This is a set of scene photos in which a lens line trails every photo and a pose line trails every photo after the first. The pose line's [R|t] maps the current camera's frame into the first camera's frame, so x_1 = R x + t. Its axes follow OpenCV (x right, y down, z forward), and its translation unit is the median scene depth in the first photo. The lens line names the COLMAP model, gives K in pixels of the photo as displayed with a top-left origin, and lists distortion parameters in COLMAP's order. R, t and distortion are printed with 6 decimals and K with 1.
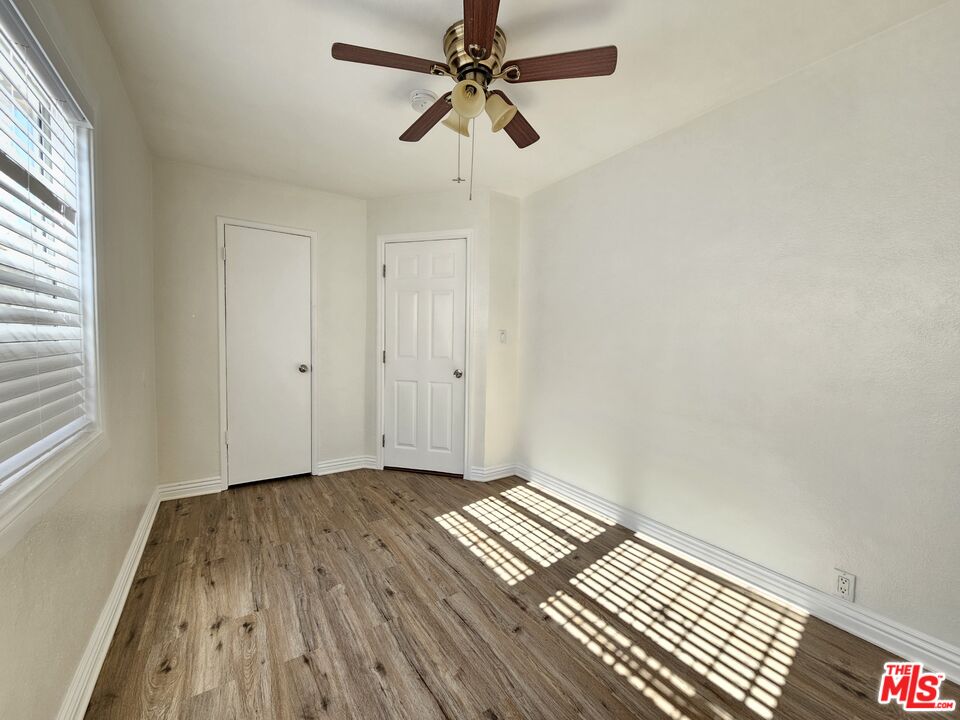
lens RADIAL K [[395.0, 0, 479.0], [0, 395.0, 355.9], [0, 0, 1]] dist [0.000491, 0.000373]
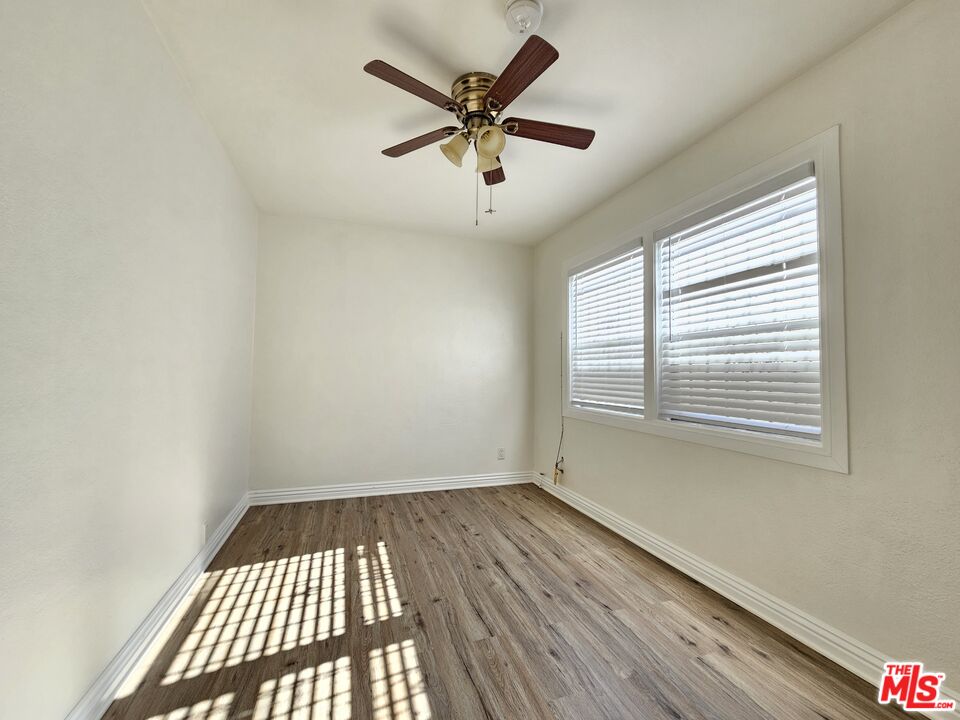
lens RADIAL K [[395.0, 0, 479.0], [0, 395.0, 355.9], [0, 0, 1]] dist [0.000491, 0.000373]
pose [[-0.967630, -0.014006, 0.251985, -0.287381], [-0.014420, 0.999896, 0.000203, -0.033252], [-0.251962, -0.003437, -0.967731, 1.948781]]
